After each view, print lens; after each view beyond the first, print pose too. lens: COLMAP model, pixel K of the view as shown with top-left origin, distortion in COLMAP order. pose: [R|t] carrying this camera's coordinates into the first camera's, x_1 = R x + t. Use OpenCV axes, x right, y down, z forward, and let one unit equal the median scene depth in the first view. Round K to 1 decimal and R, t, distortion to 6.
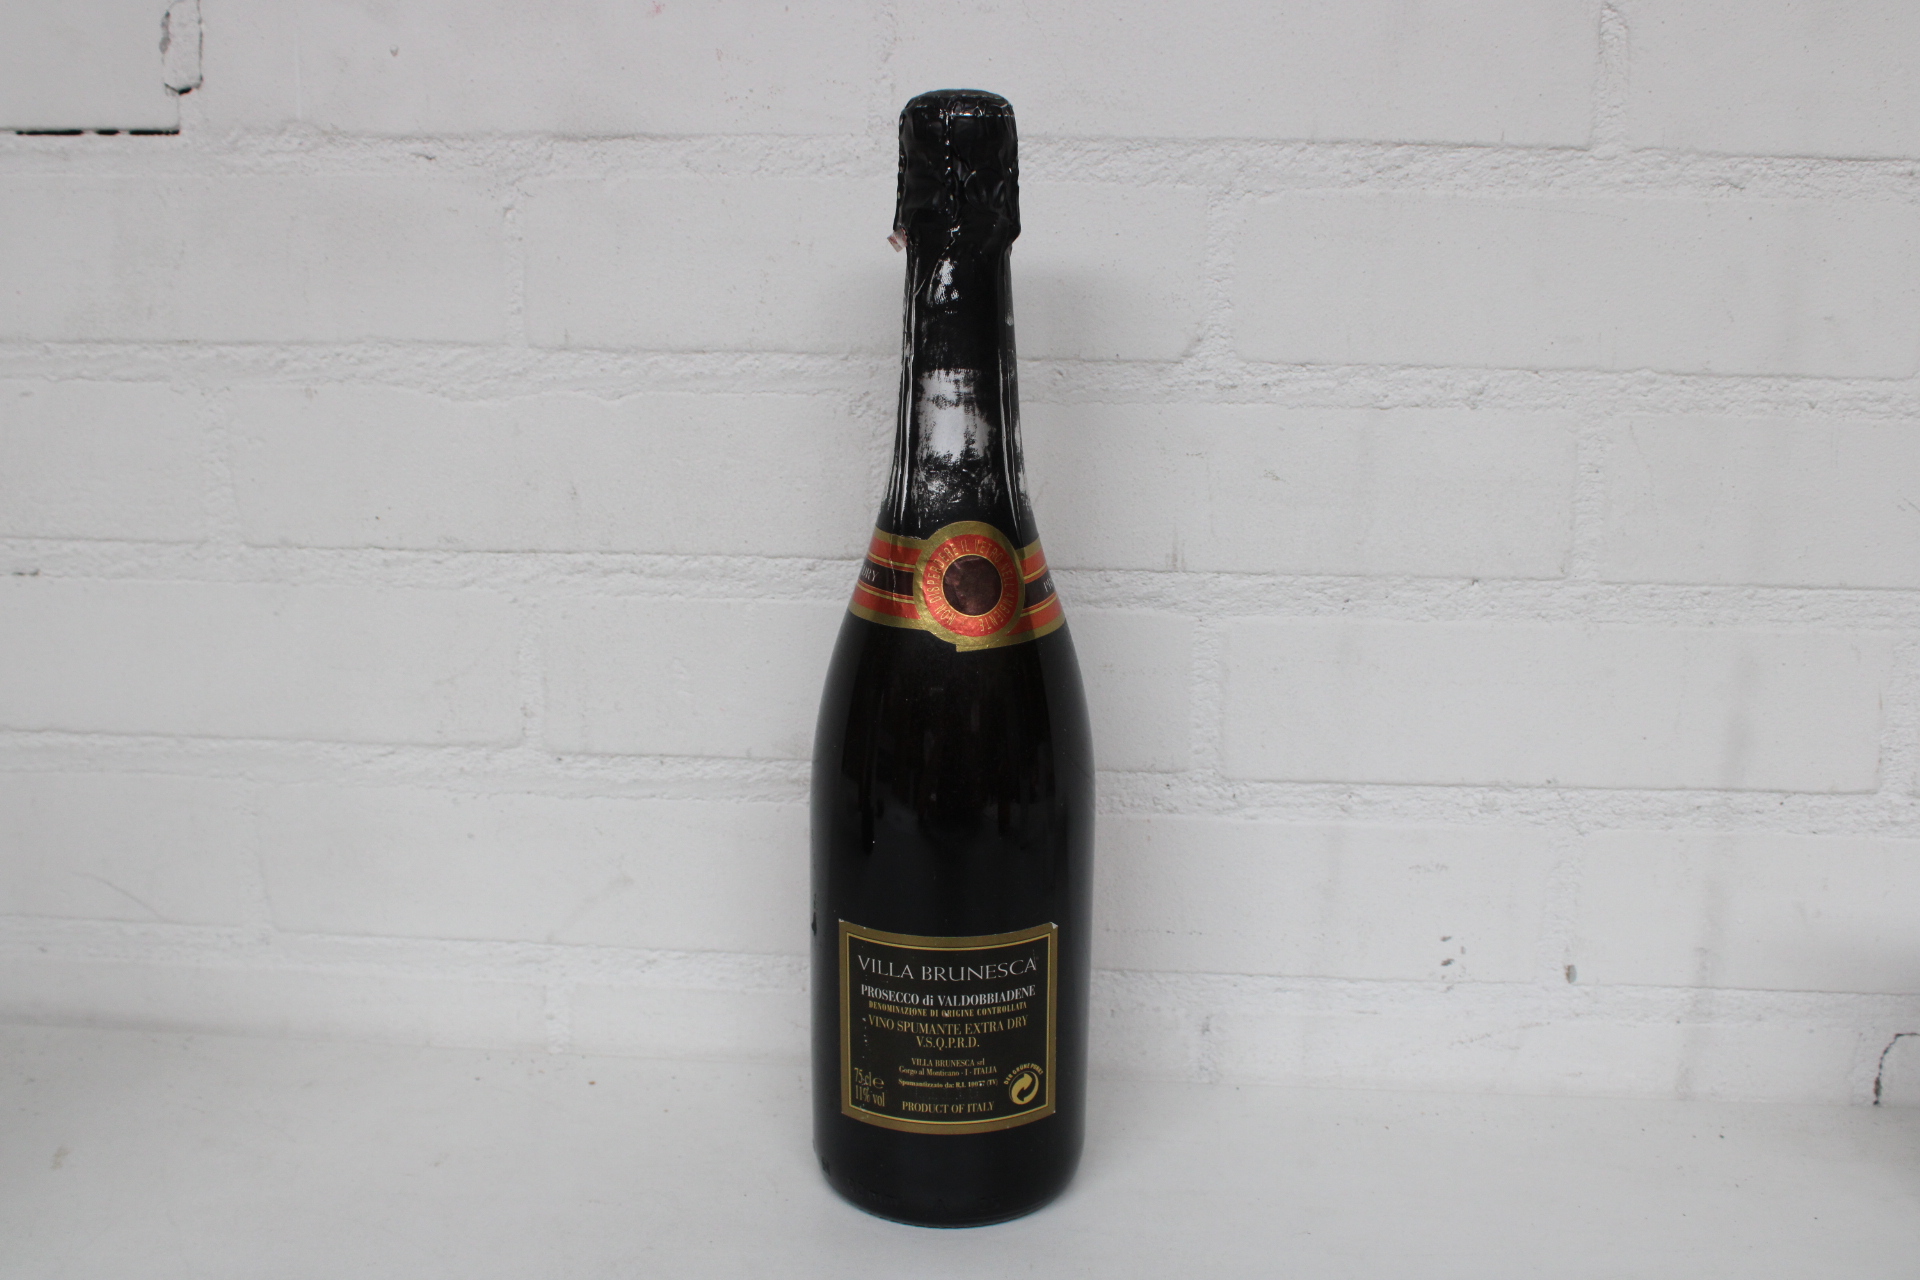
lens RADIAL K [[2152.4, 0, 960.0], [0, 2152.4, 640.0], [0, 0, 1]] dist [-0.104180, 0.000163]
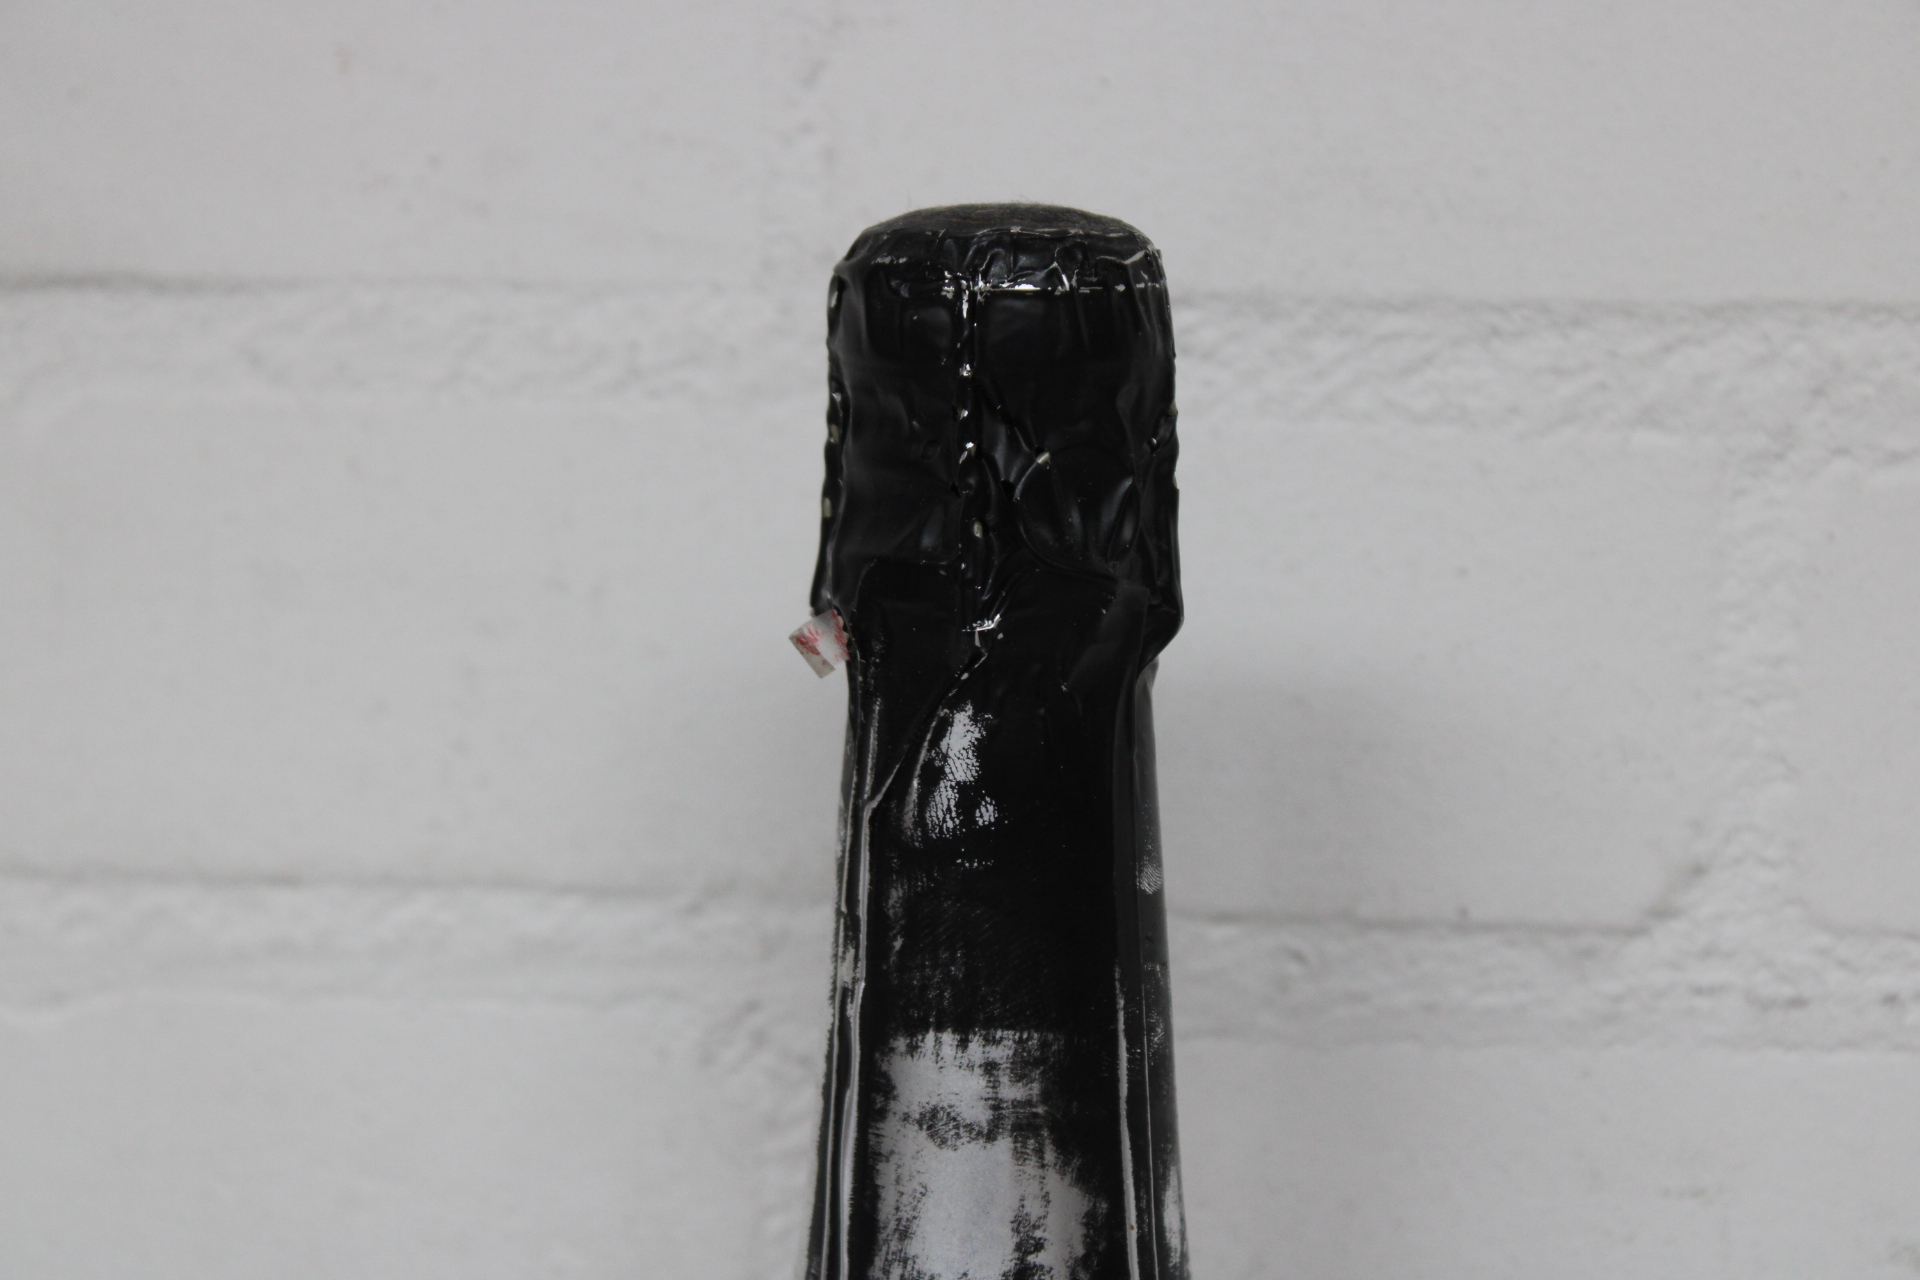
lens RADIAL K [[4752.6, 0, 960.0], [0, 4752.6, 640.0], [0, 0, 1]] dist [0.117590, -0.082420]
pose [[0.999669, 0.006023, -0.025002, 0.011762], [-0.008712, 0.994017, -0.108879, -0.104339], [0.024197, 0.109061, 0.993741, 0.250029]]
